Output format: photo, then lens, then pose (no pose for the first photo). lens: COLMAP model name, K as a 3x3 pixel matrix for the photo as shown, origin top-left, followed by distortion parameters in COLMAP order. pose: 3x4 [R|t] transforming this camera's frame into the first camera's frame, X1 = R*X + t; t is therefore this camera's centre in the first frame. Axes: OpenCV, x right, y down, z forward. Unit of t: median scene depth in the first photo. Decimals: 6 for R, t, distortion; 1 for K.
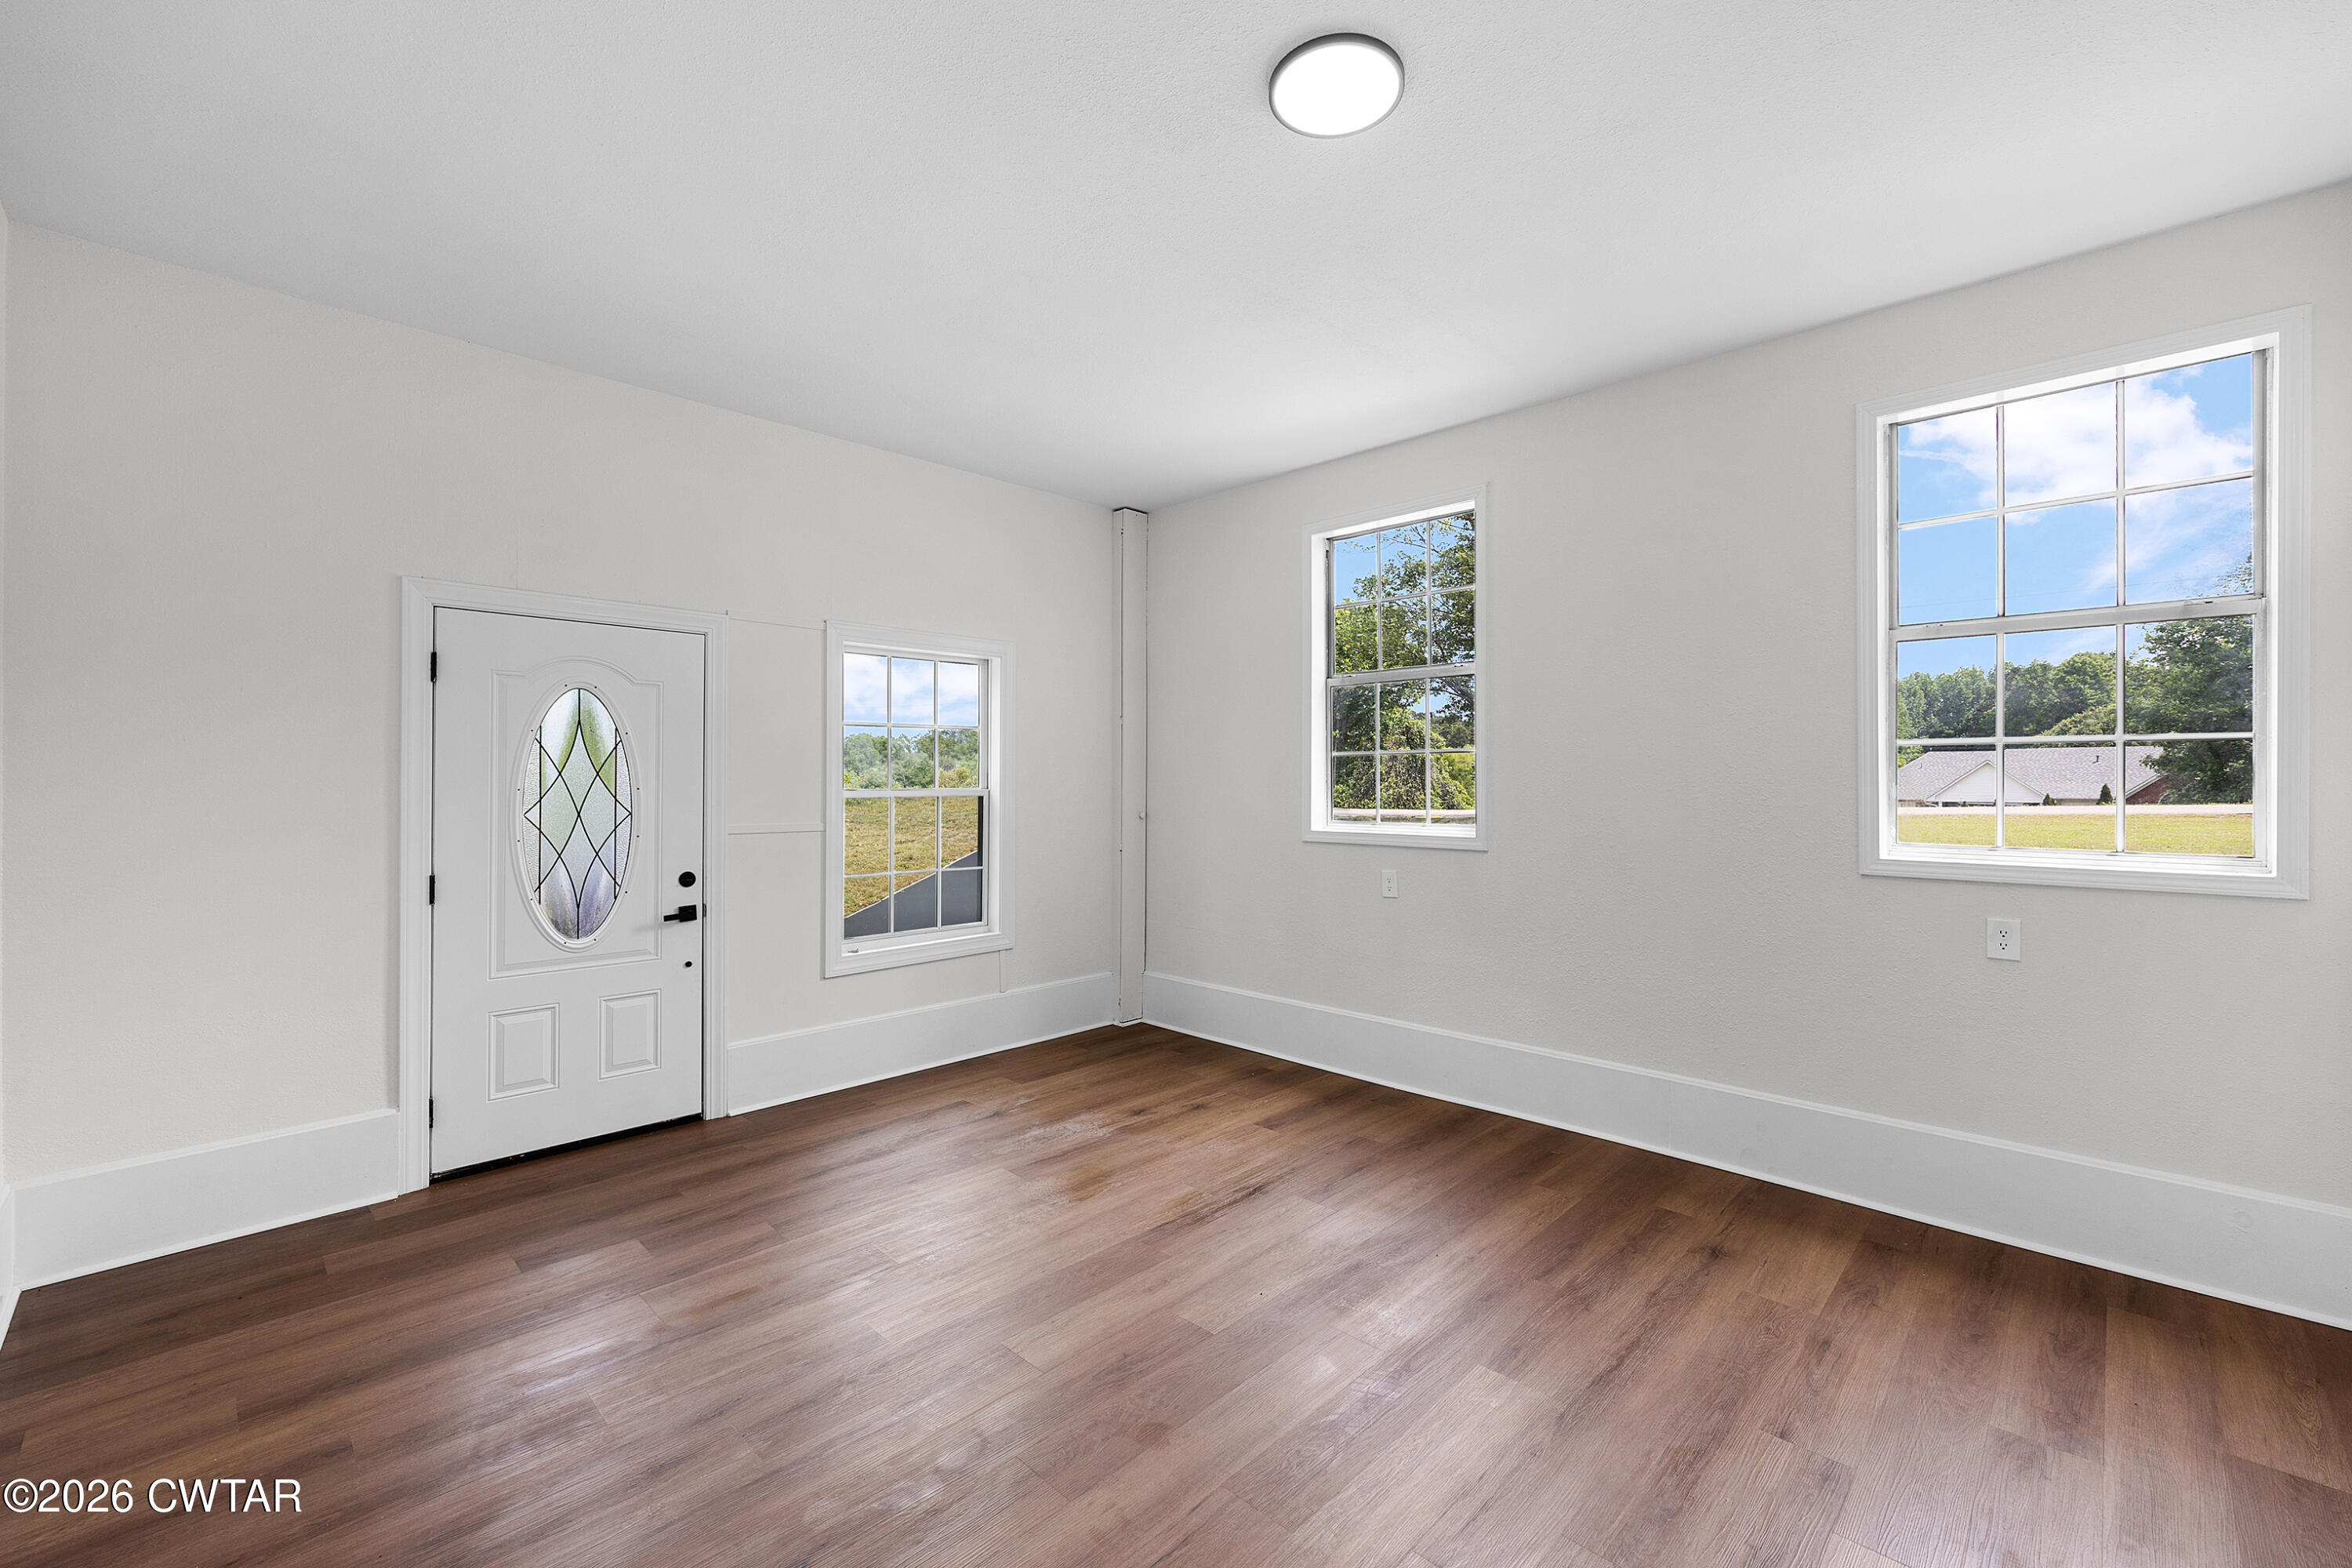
lens RADIAL K [[961.5, 0, 1199.0], [0, 961.5, 781.0], [0, 0, 1]] dist [0.002024, 0.000226]
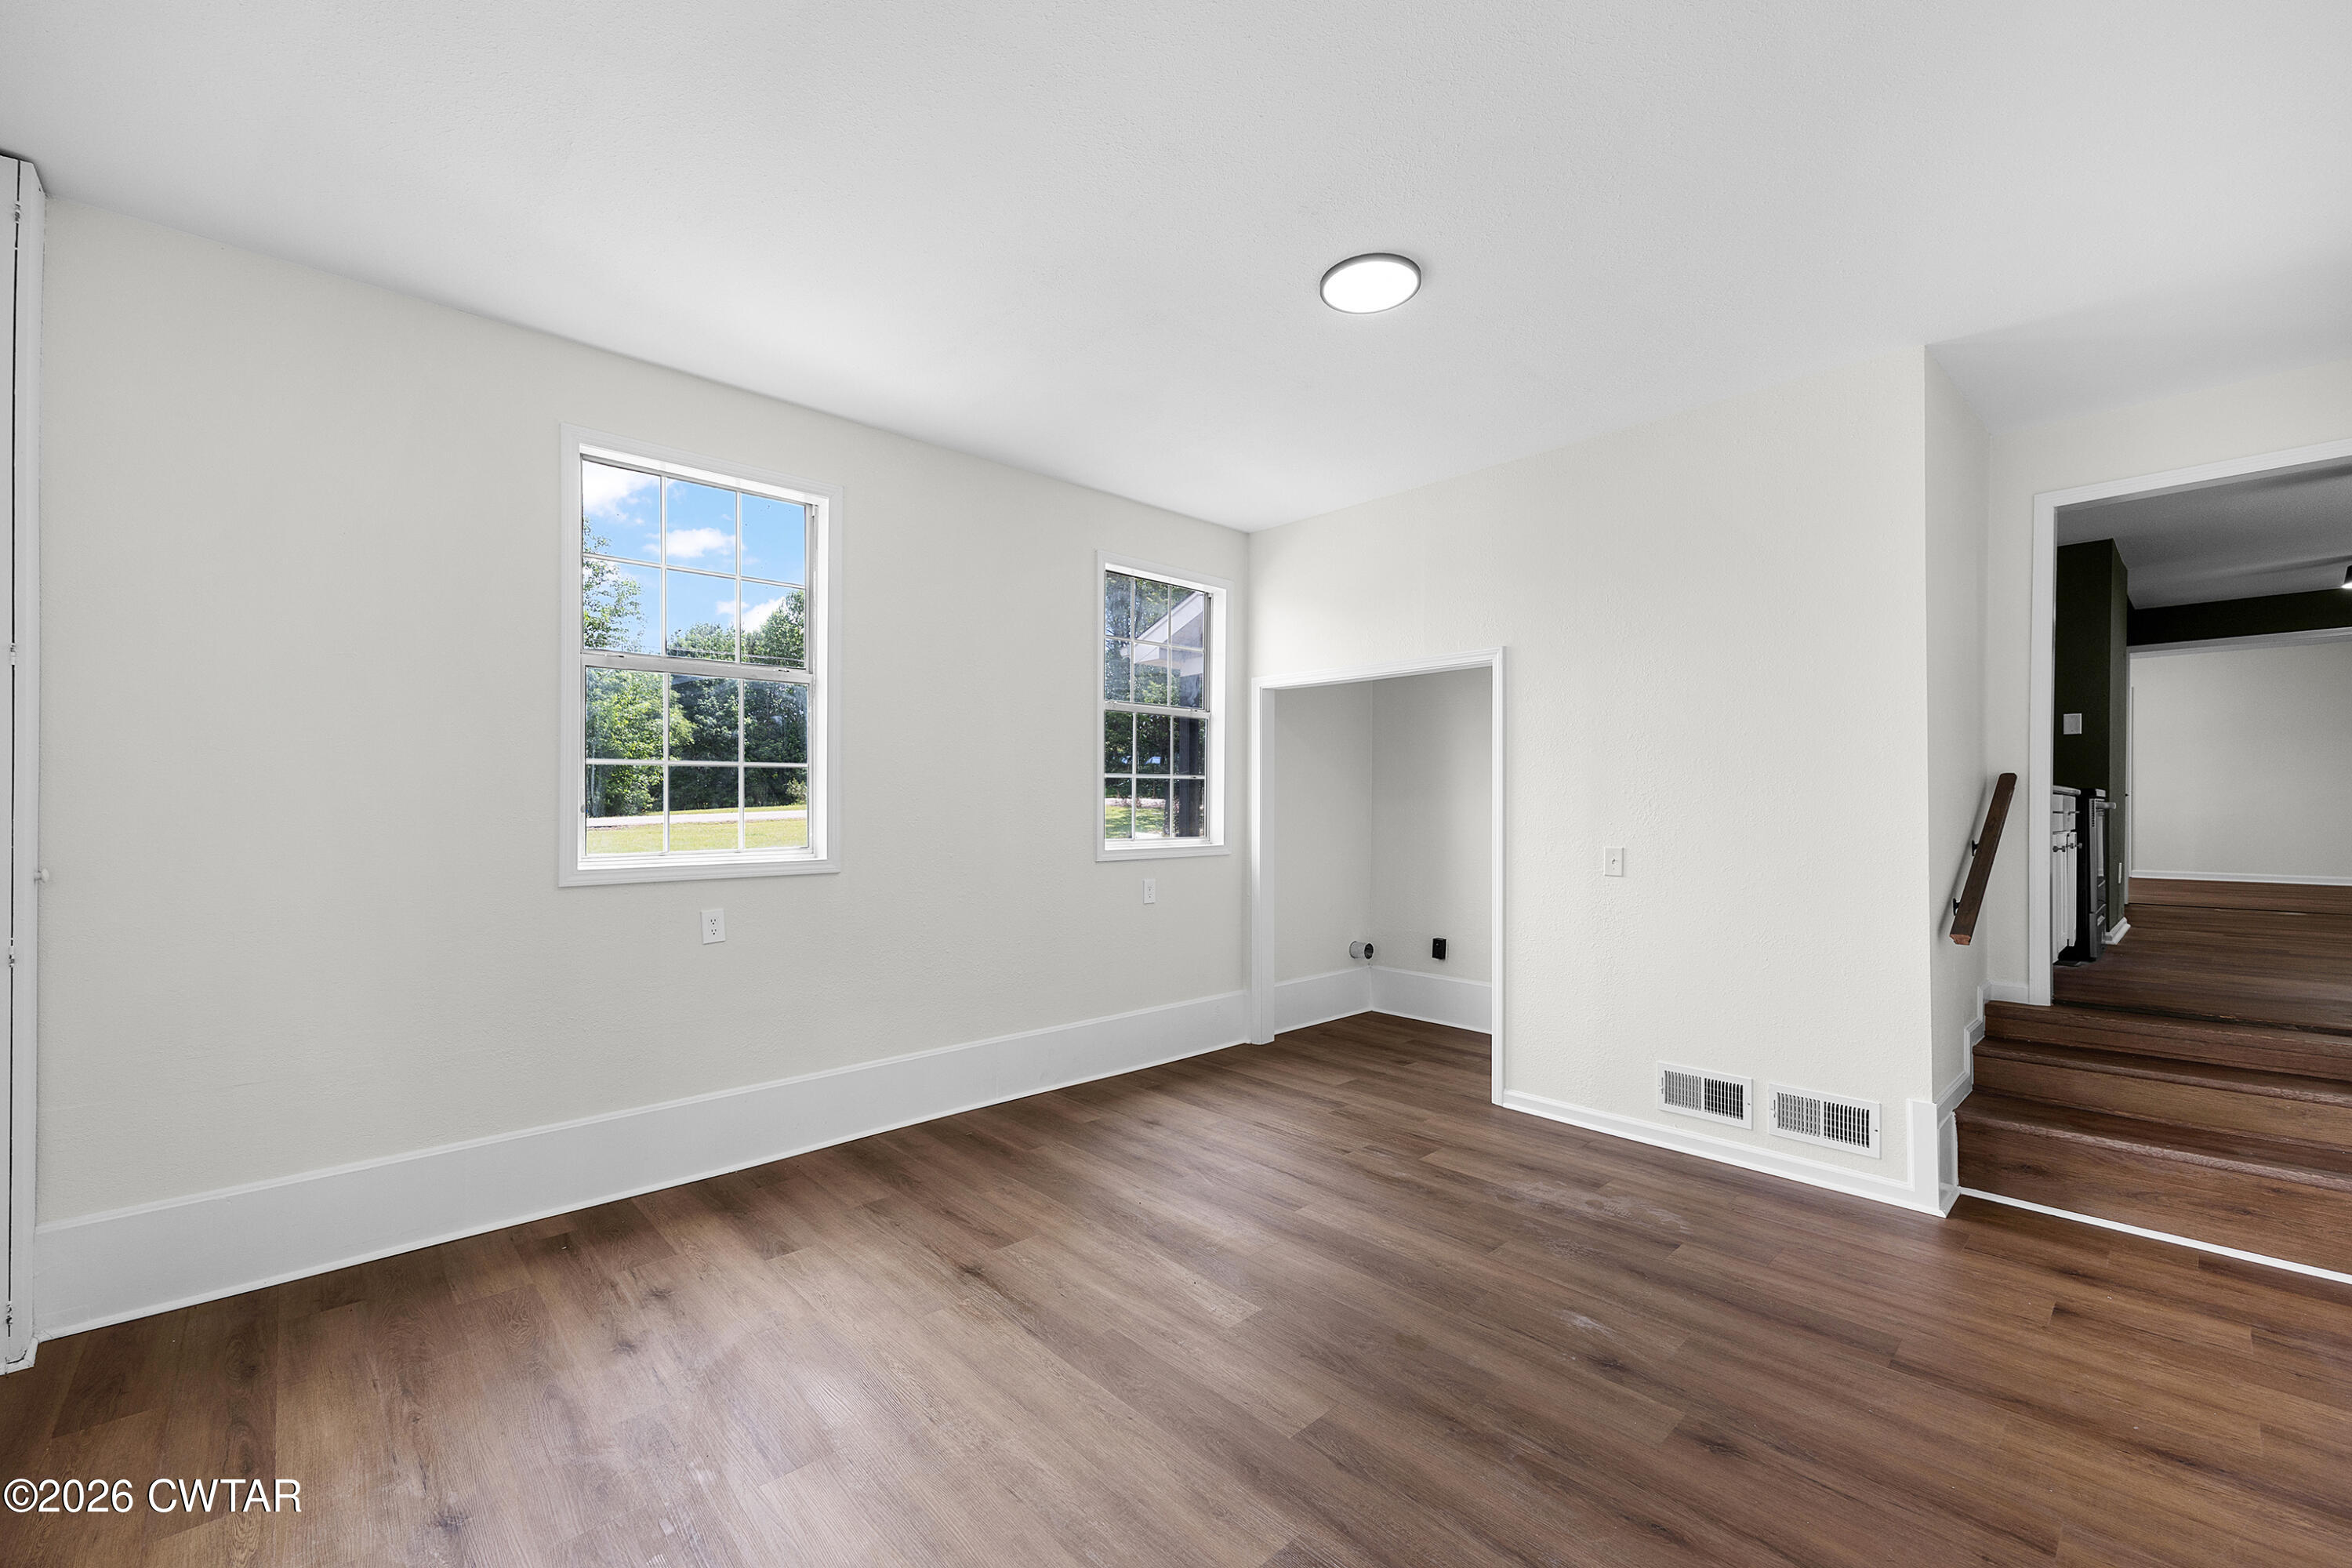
lens RADIAL K [[961.5, 0, 1198.9], [0, 961.5, 792.3], [0, 0, 1]] dist [0.002024, 0.000226]
pose [[0.055186, 0.004033, 0.998468, -0.611734], [-0.003068, 0.999988, -0.003869, -0.003592], [-0.998471, -0.002850, 0.055198, 0.571037]]
